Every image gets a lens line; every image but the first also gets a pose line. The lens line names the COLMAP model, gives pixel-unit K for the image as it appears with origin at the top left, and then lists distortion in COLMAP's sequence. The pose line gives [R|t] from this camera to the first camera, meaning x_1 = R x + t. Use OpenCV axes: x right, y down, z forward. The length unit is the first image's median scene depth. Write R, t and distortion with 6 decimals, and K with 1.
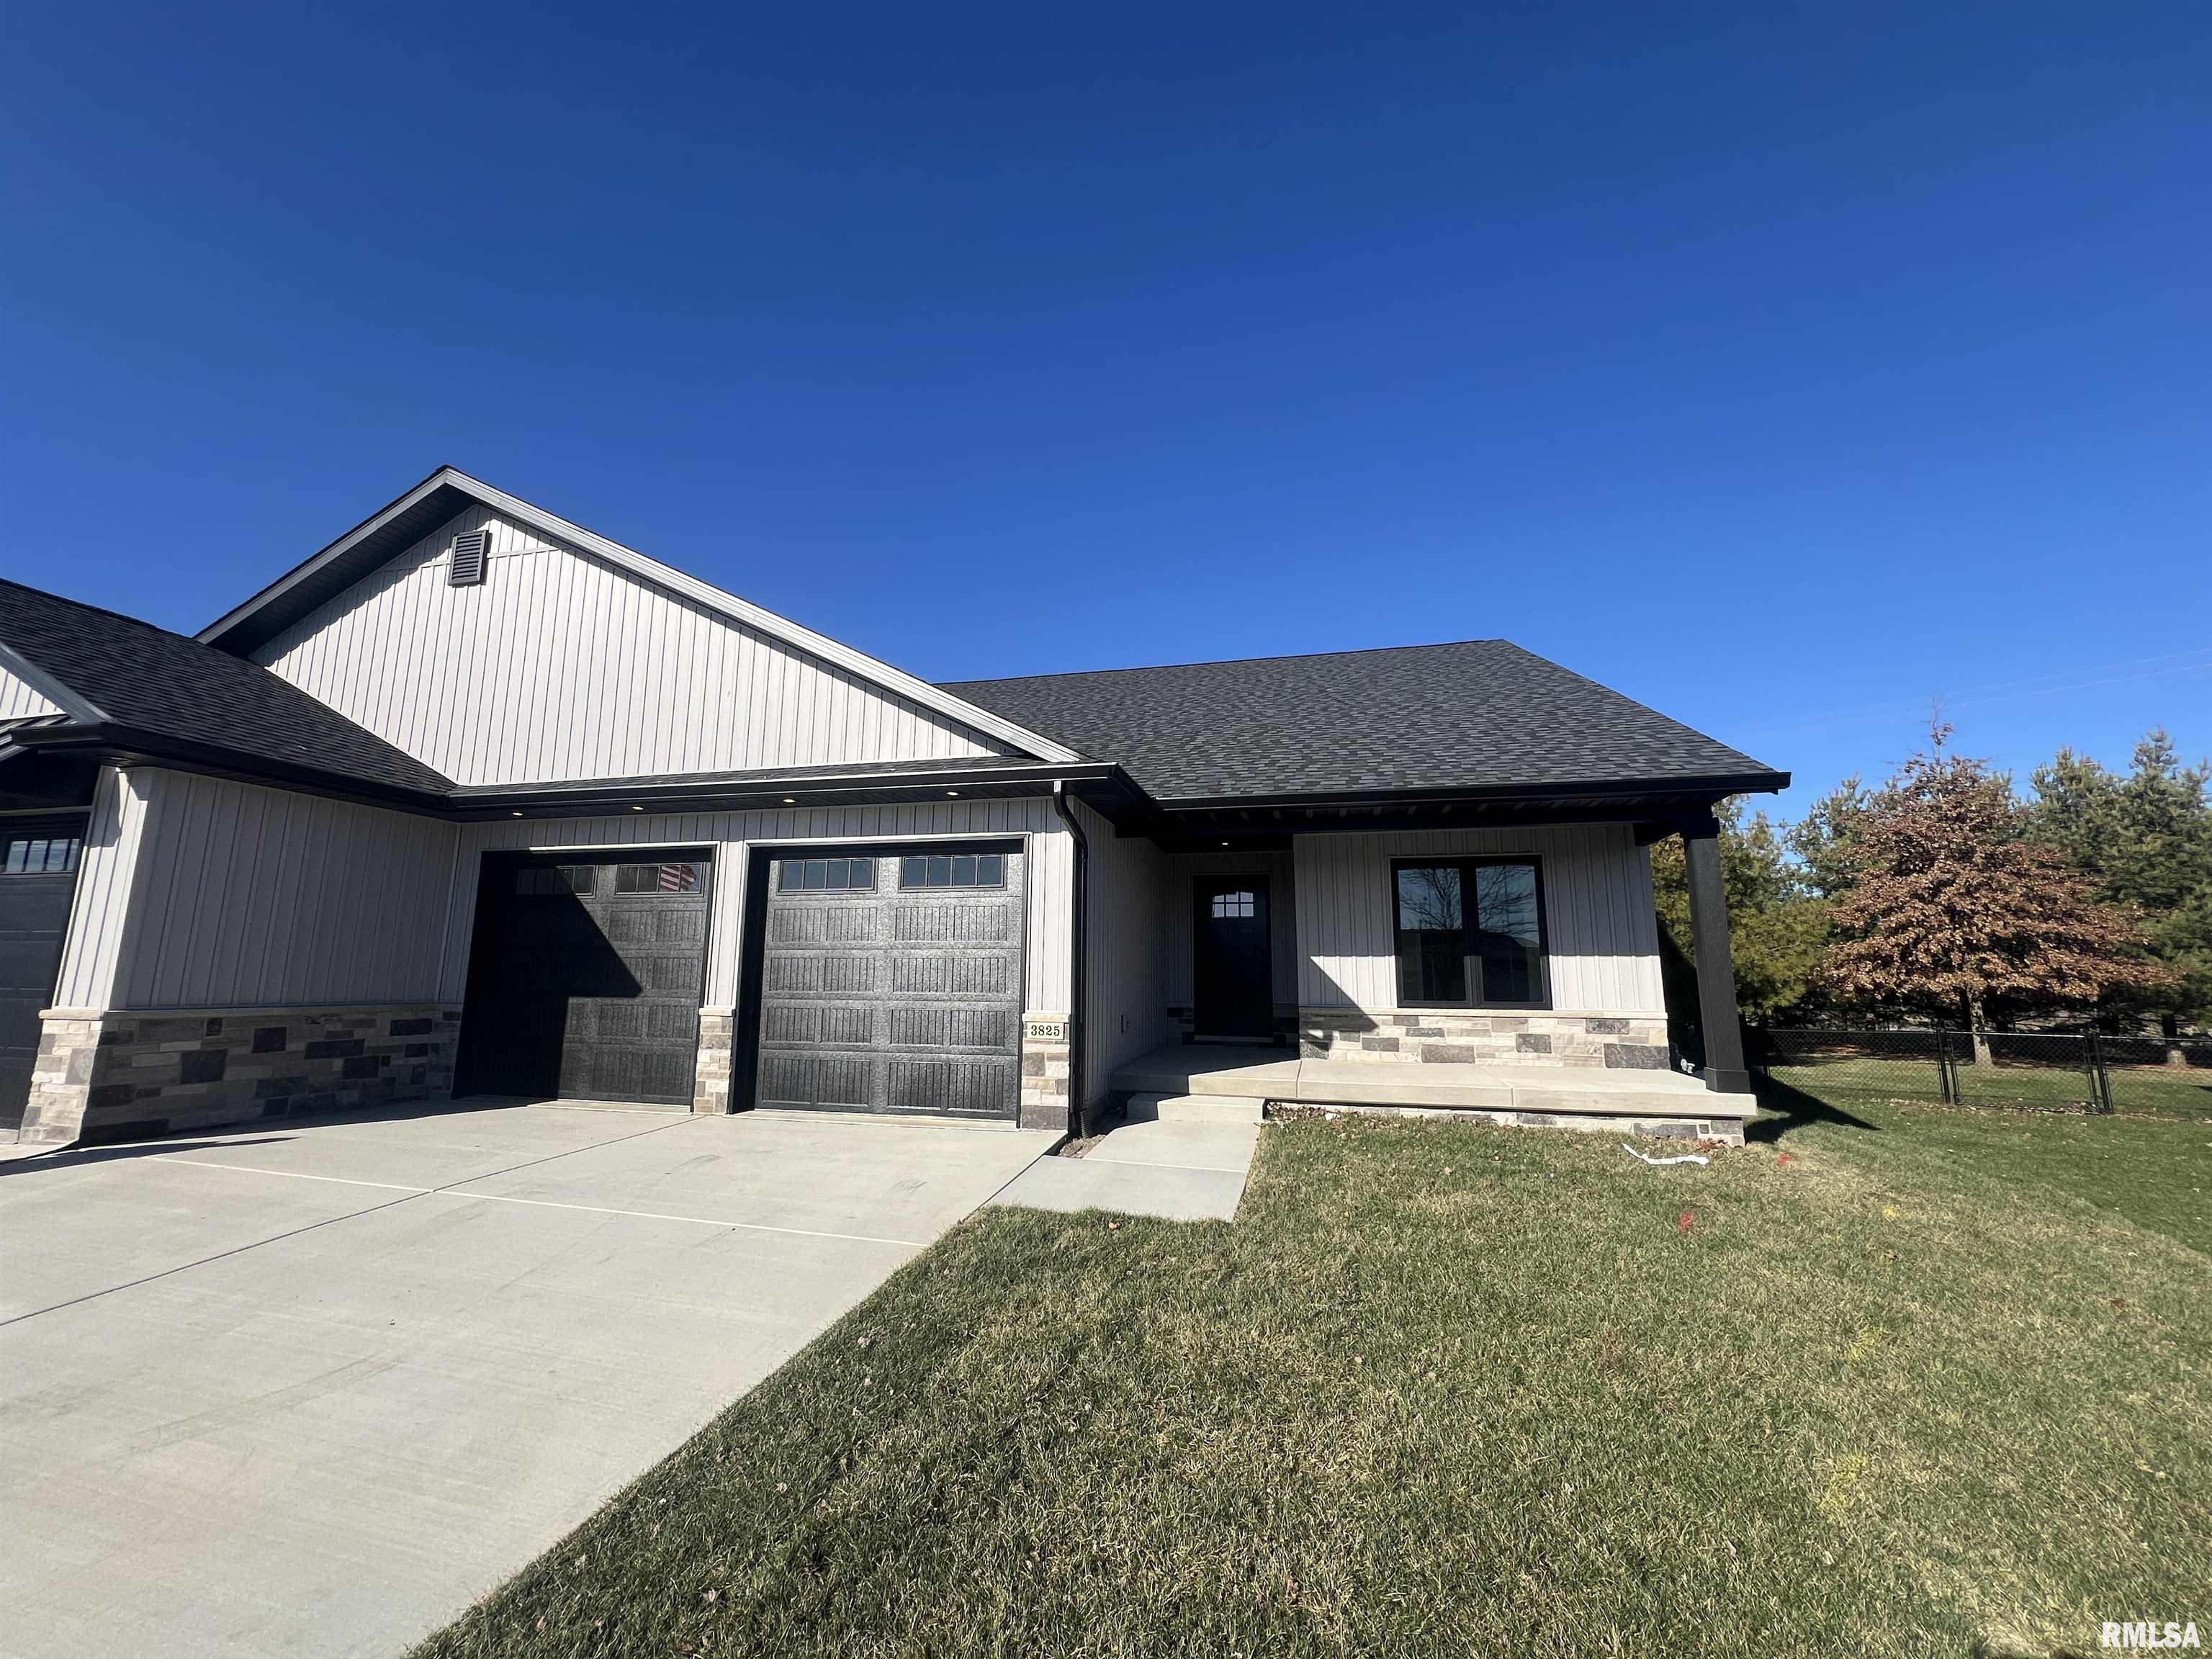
lens RADIAL K [[881.2, 0, 1102.8], [0, 881.2, 829.8], [0, 0, 1]] dist [-0.000618, -0.000081]
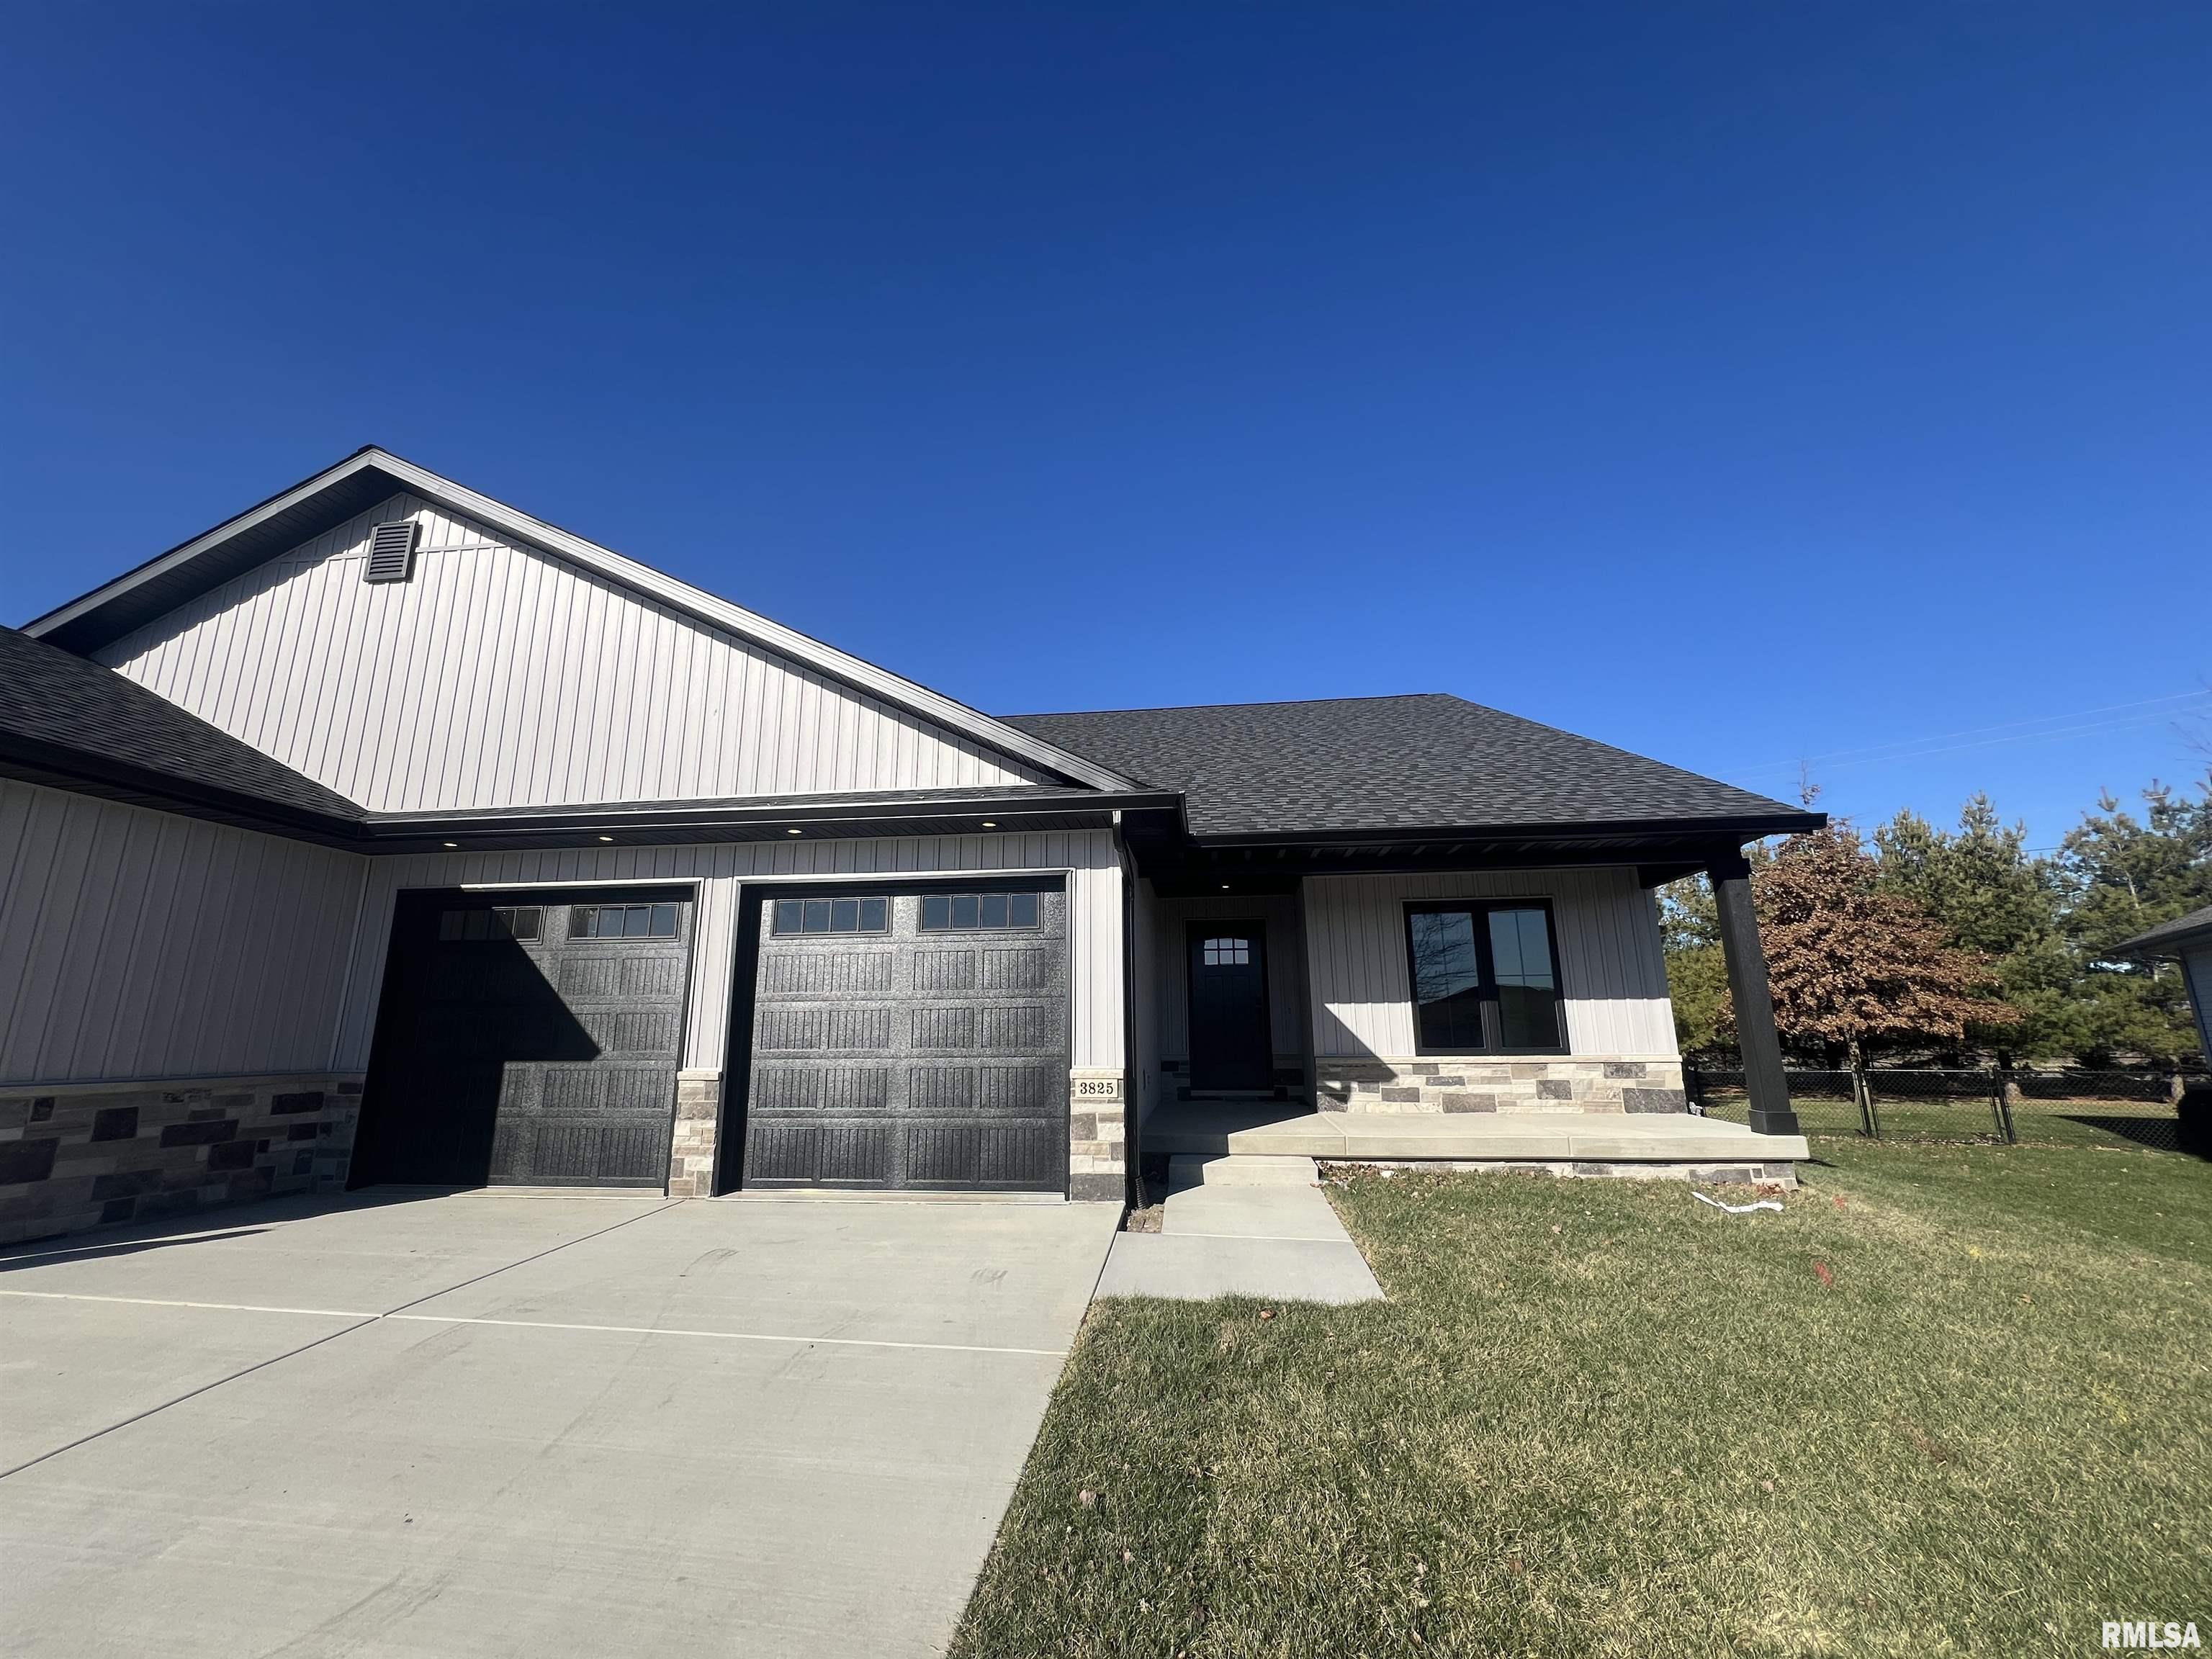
lens RADIAL K [[881.2, 0, 1102.6], [0, 881.2, 828.6], [0, 0, 1]] dist [-0.000618, -0.000081]
pose [[0.991949, 0.012831, 0.125988, -0.150339], [-0.005029, 0.998061, -0.062047, 0.016357], [-0.126540, 0.060914, 0.990089, 0.078947]]
